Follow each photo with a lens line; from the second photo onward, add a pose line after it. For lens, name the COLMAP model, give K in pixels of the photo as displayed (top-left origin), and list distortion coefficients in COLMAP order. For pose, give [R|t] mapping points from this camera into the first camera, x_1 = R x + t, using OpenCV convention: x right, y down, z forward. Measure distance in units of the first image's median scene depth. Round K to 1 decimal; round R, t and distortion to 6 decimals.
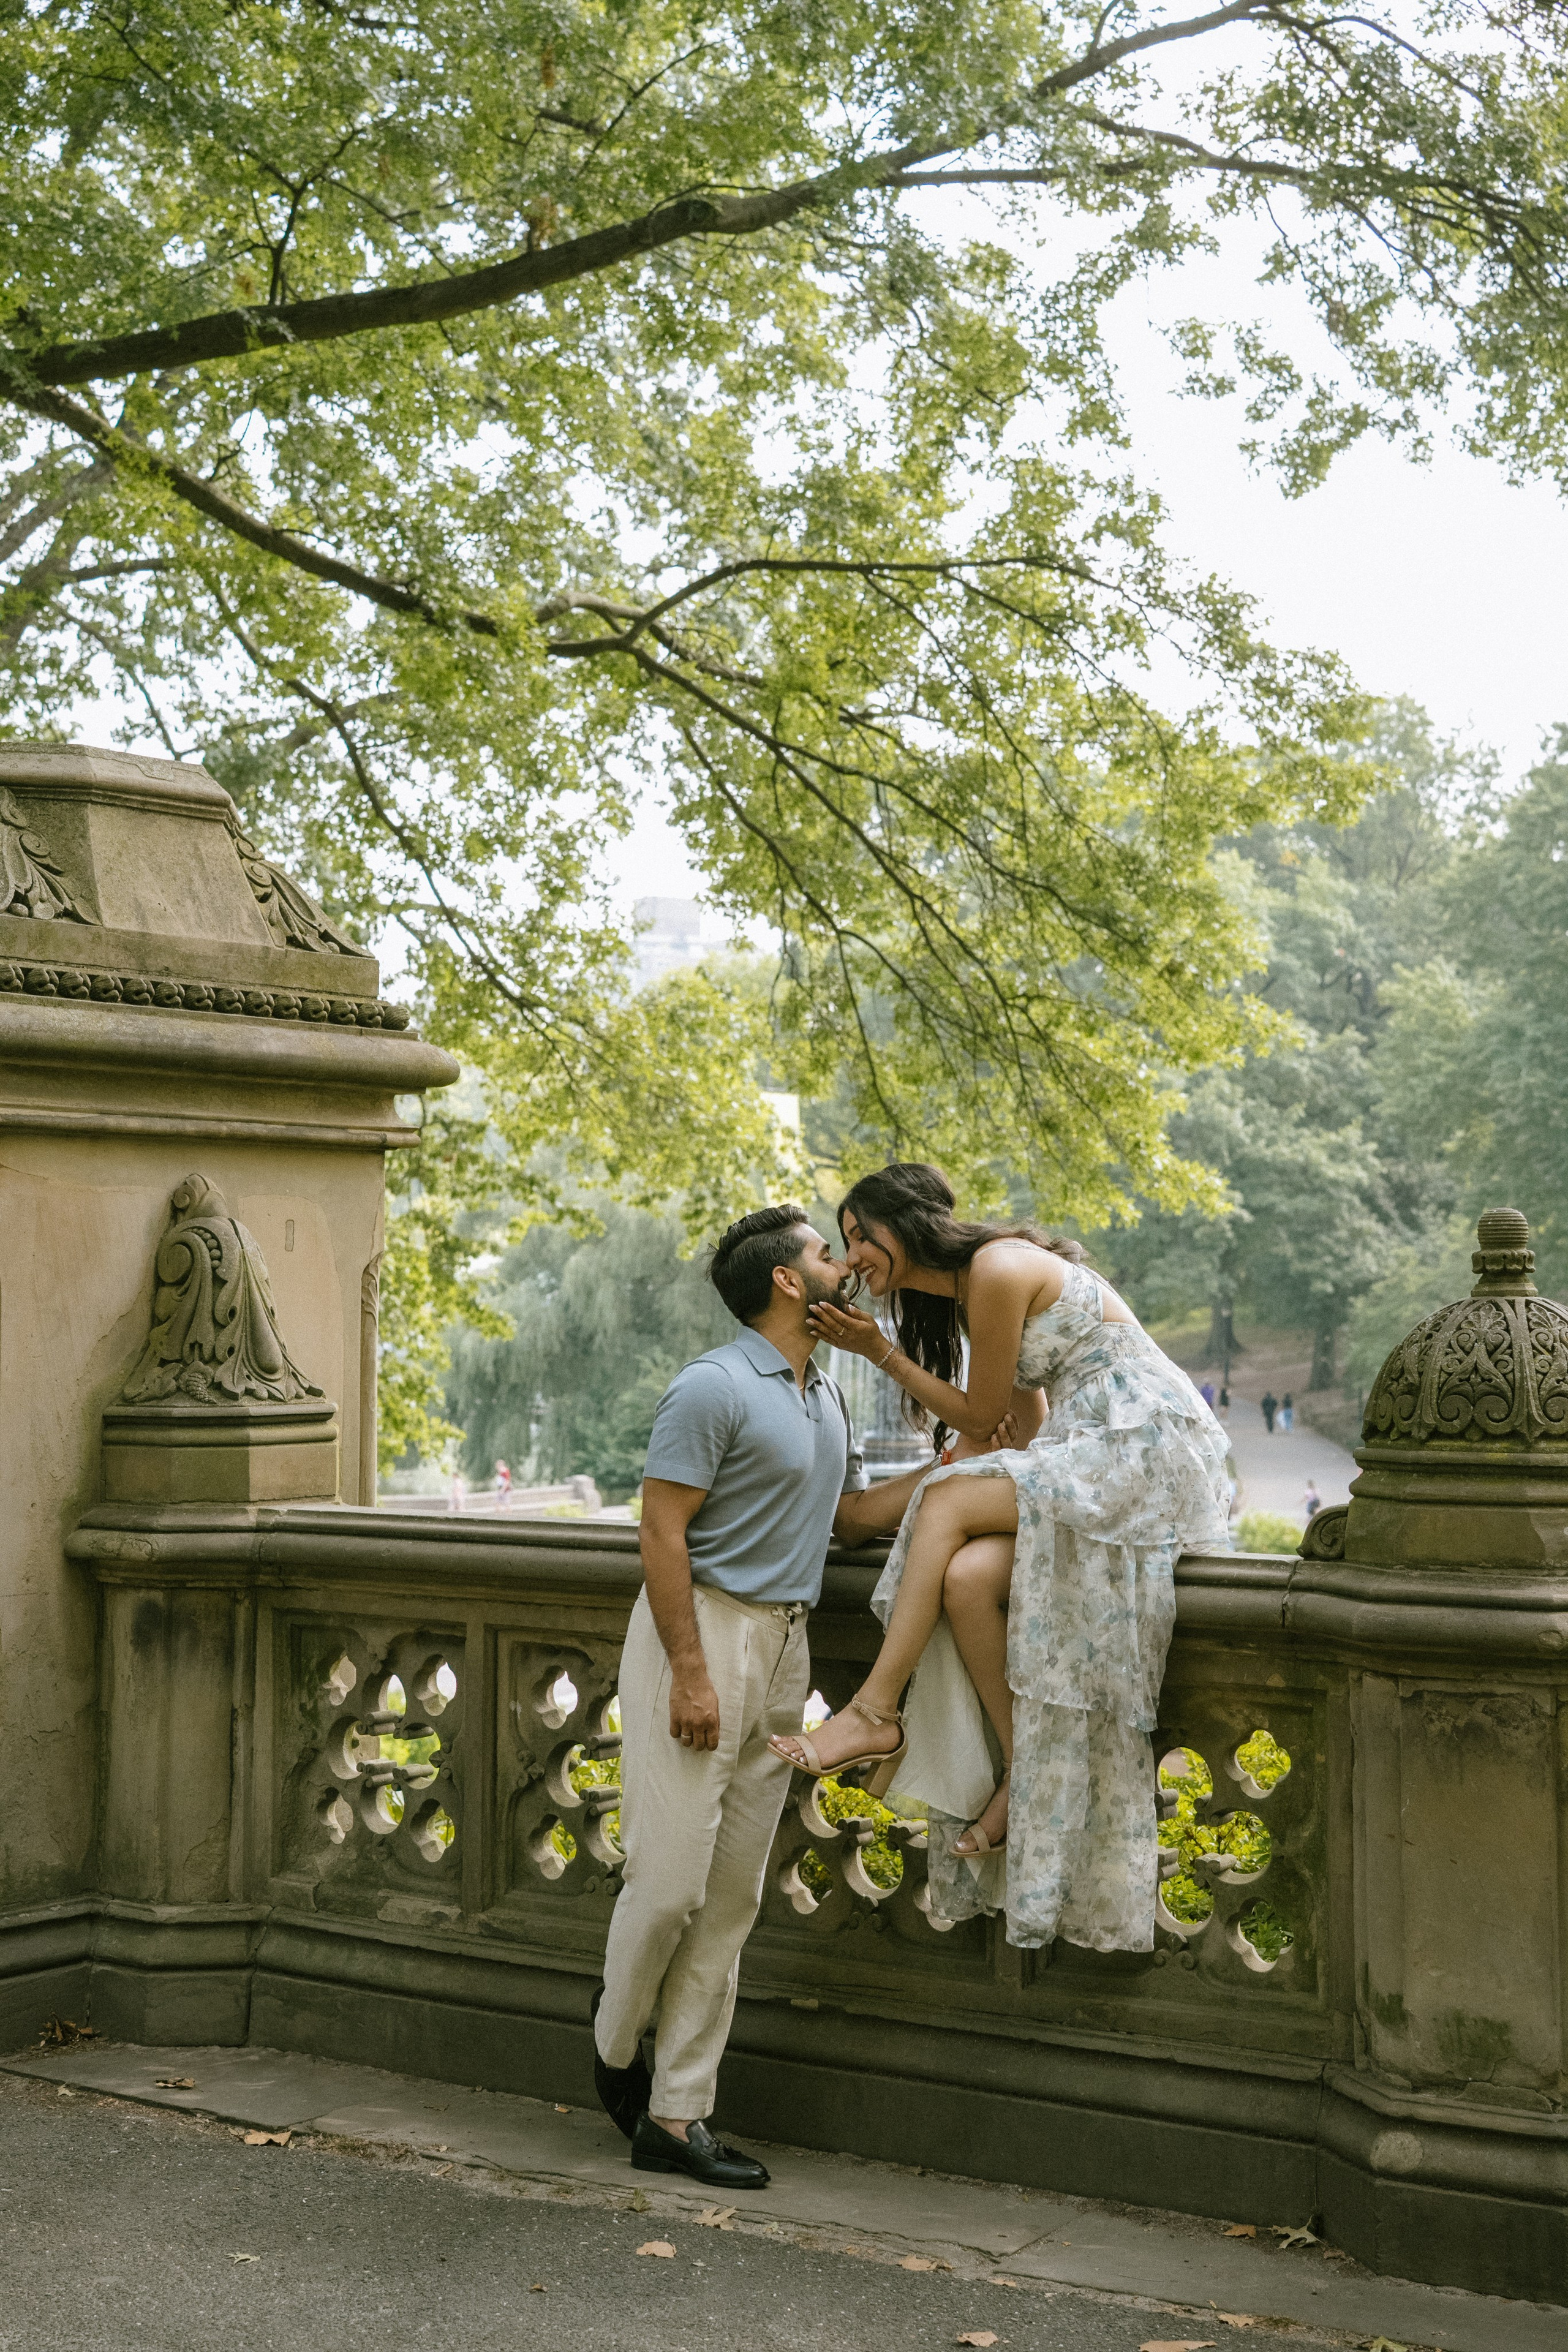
lens RADIAL K [[3297.9, 0, 784.0], [0, 3297.9, 1176.0], [0, 0, 1]] dist [0.162848, 0.081354]
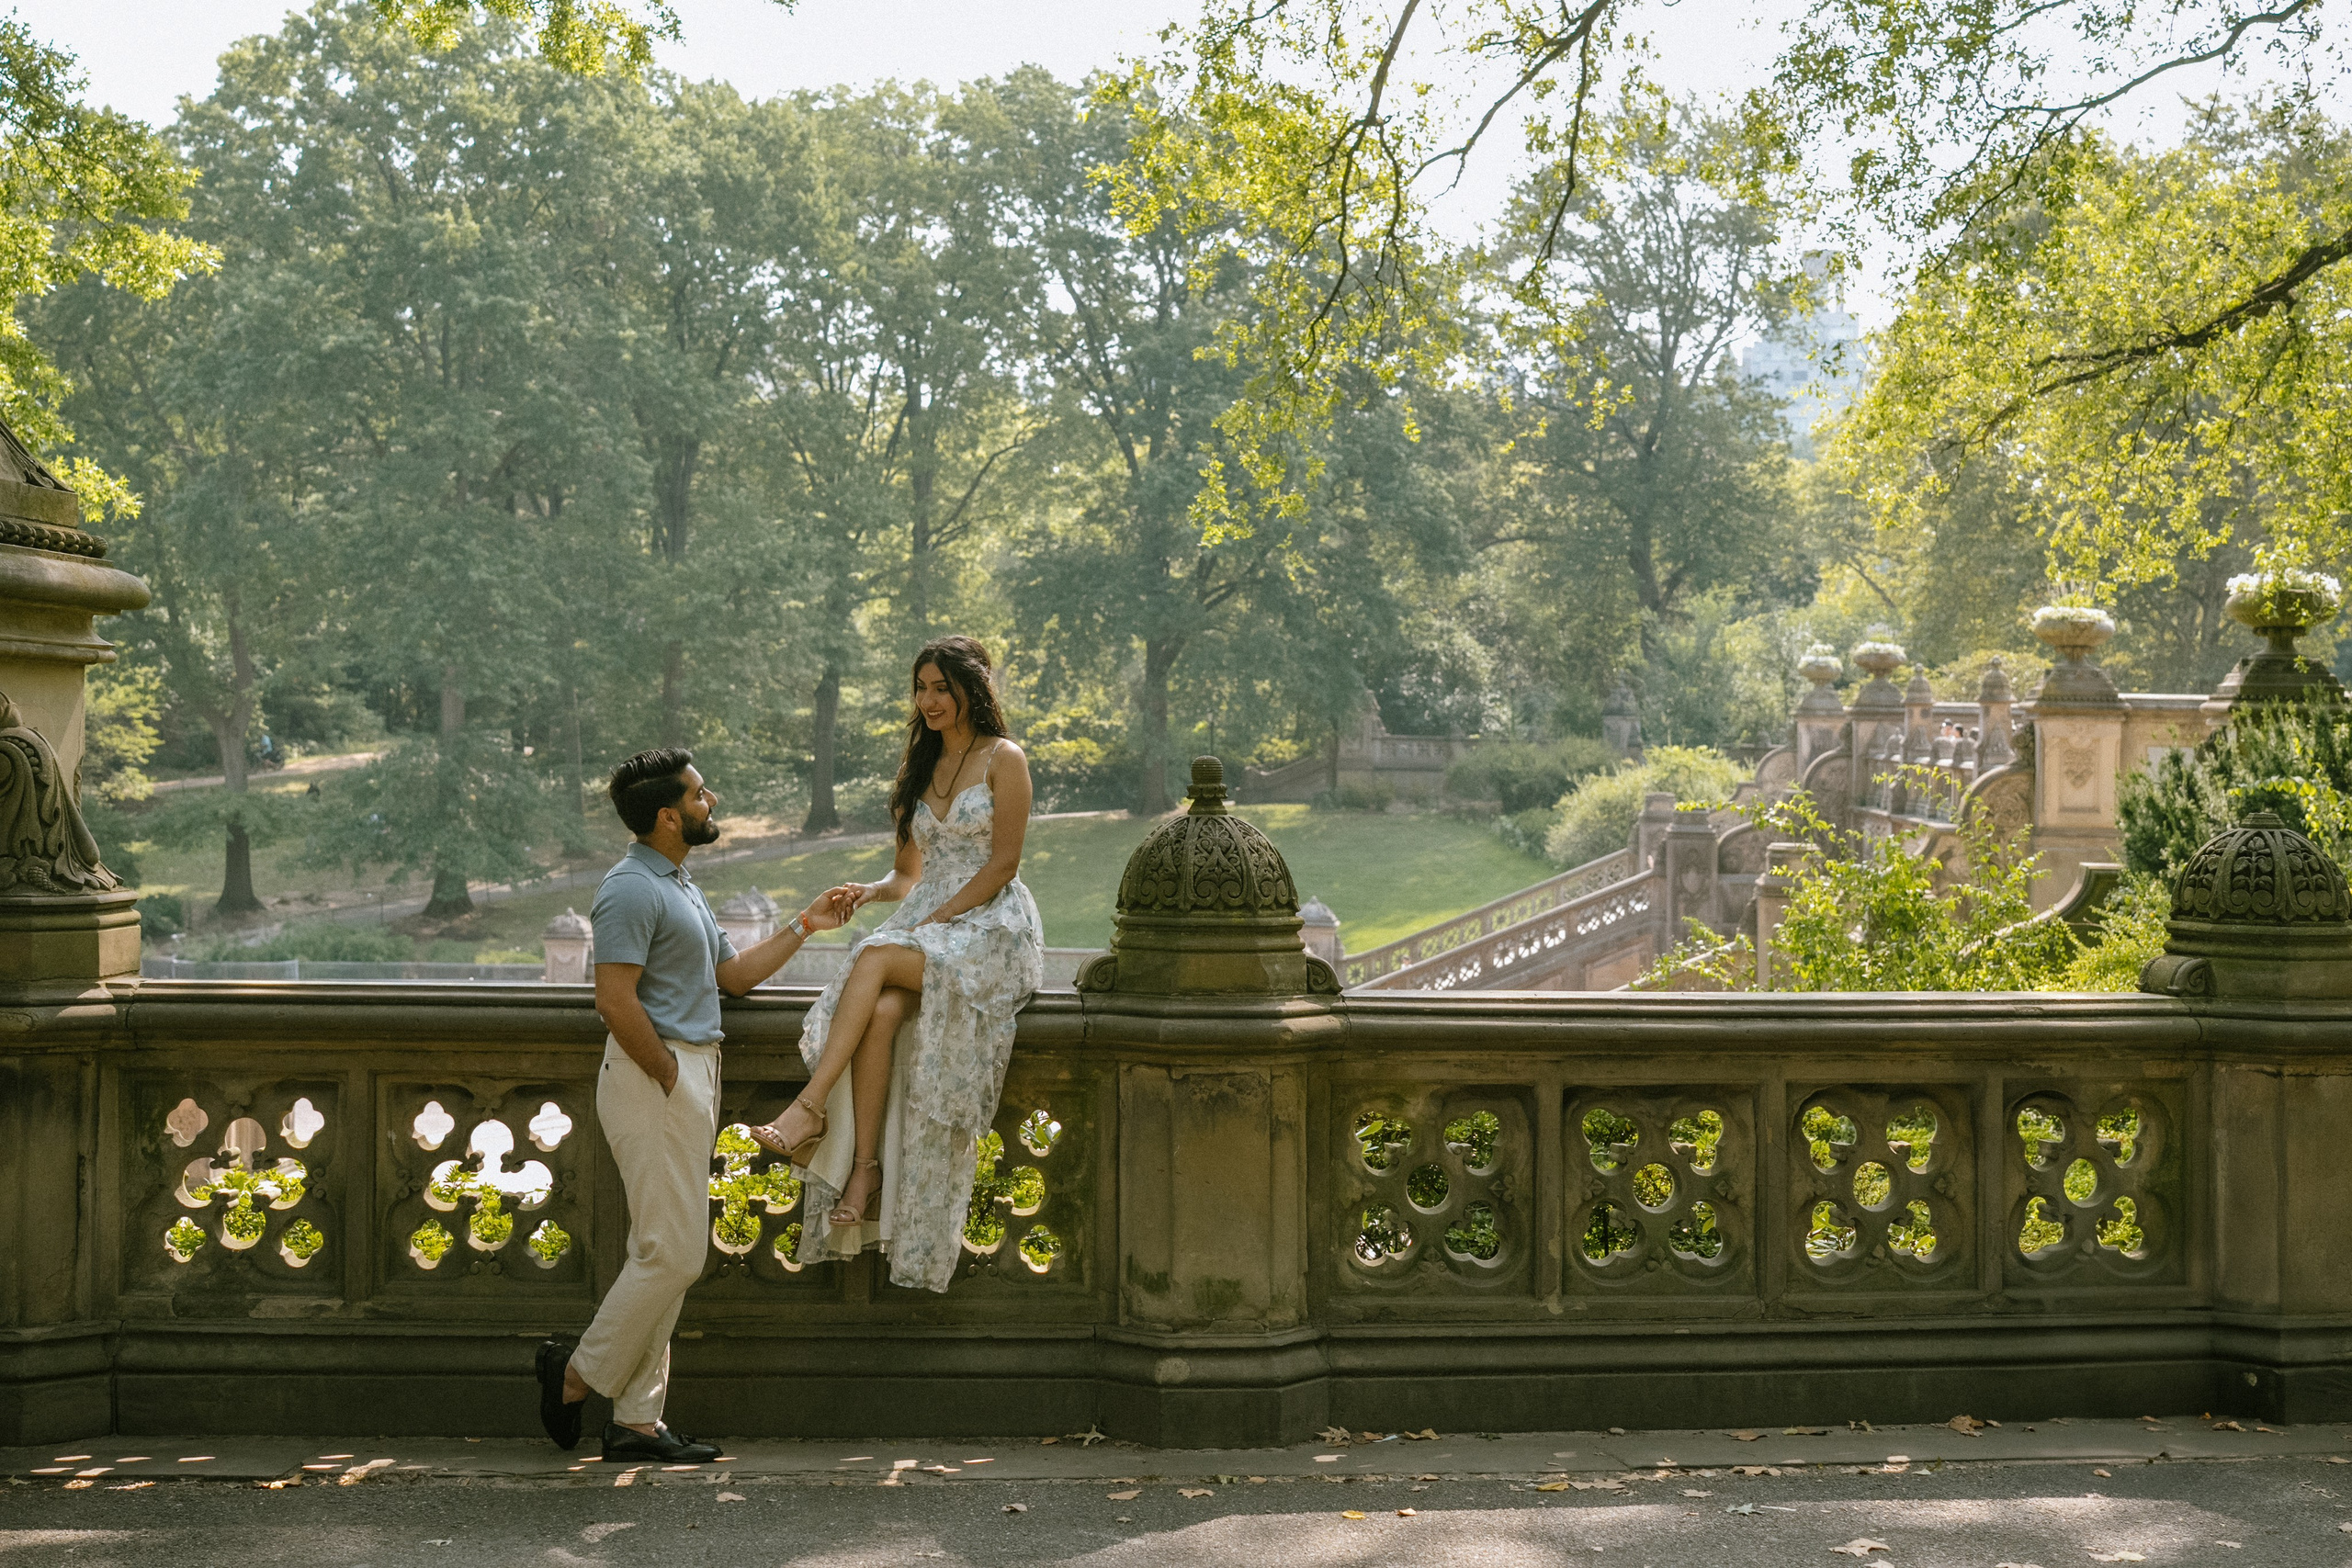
lens RADIAL K [[3297.5, 0, 1176.0], [0, 3297.5, 784.0], [0, 0, 1]] dist [0.162848, 0.081354]
pose [[0.802374, 0.010547, 0.596728, -0.581415], [-0.037767, 0.998737, 0.033130, -0.022961], [-0.595625, -0.049119, 0.801759, -0.164085]]
